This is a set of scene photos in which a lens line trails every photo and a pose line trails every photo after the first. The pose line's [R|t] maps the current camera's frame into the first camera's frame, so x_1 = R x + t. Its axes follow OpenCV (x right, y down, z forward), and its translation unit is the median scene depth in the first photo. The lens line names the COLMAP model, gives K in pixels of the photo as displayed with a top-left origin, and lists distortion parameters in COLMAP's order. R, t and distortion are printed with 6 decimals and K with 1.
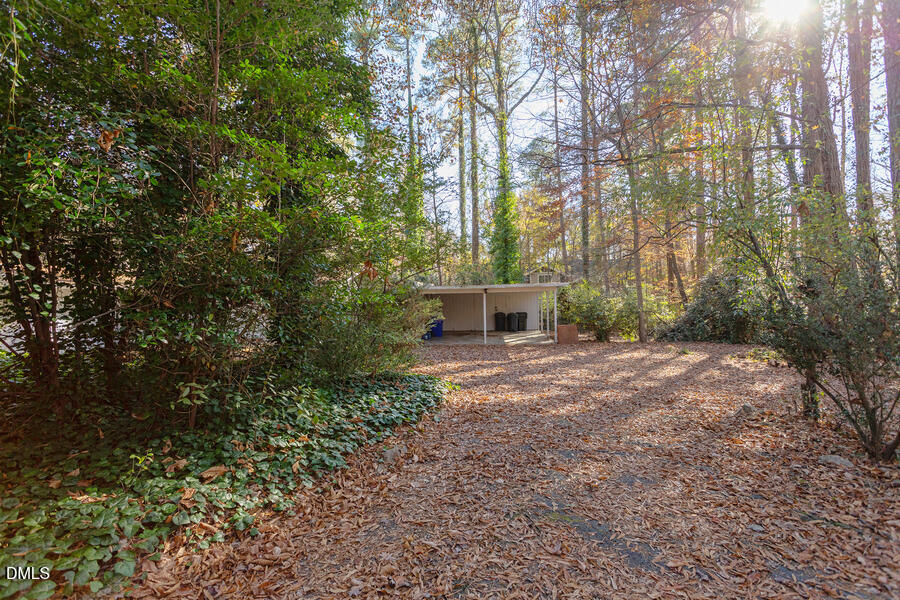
lens RADIAL K [[436.8, 0, 450.0], [0, 436.8, 300.0], [0, 0, 1]] dist [-0.007745, 0.000000]
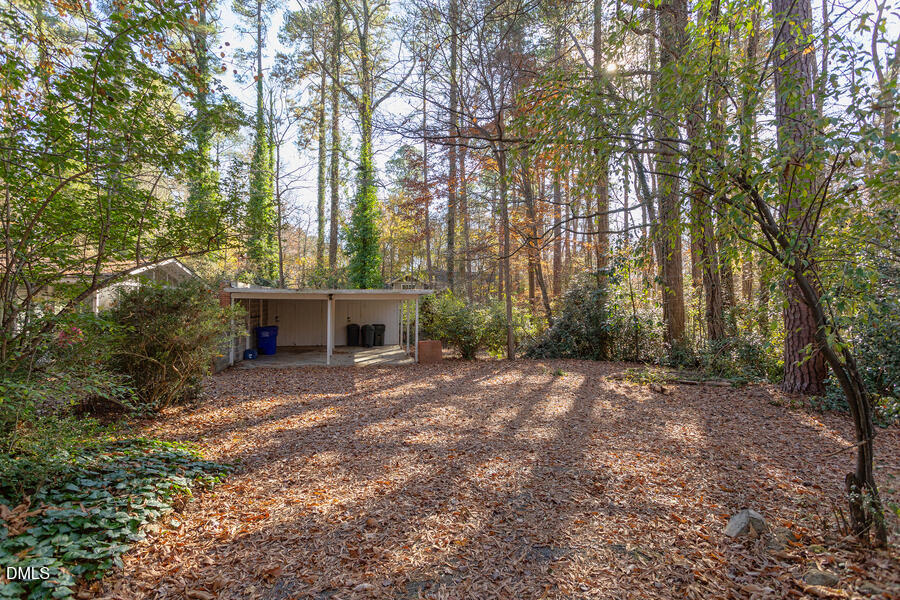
lens RADIAL K [[426.4, 0, 448.6], [0, 426.4, 295.5], [0, 0, 1]] dist [0.001007, 0.001230]
pose [[0.953713, 0.034000, 0.298789, 0.040394], [-0.023968, 0.999021, -0.037179, 0.000043], [-0.299760, 0.028297, 0.953595, 0.152557]]
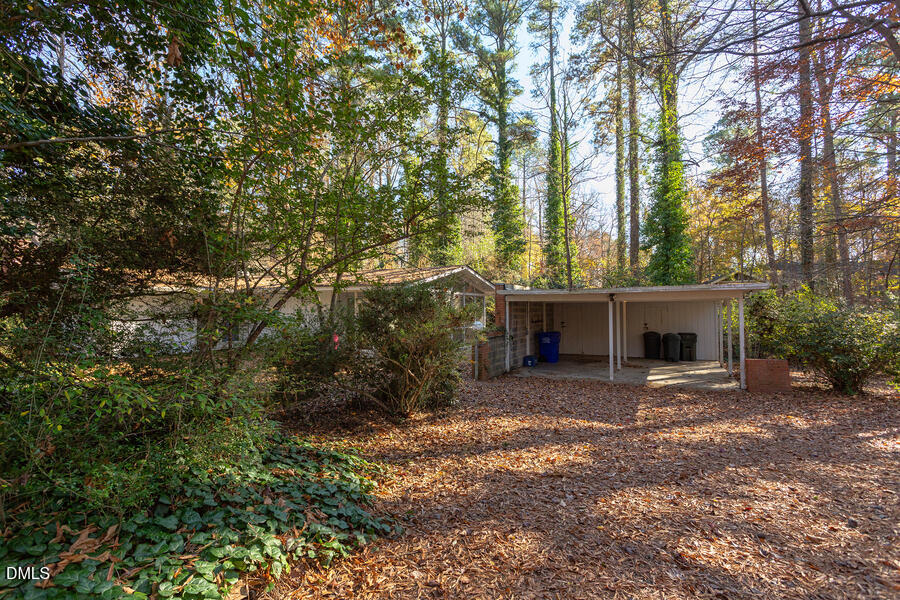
lens RADIAL K [[426.4, 0, 448.6], [0, 426.4, 295.5], [0, 0, 1]] dist [0.001007, 0.001230]
pose [[0.921360, 0.006991, -0.388648, 0.076888], [-0.023060, 0.999060, -0.036697, 0.003576], [0.388026, 0.042773, 0.920655, 0.244865]]
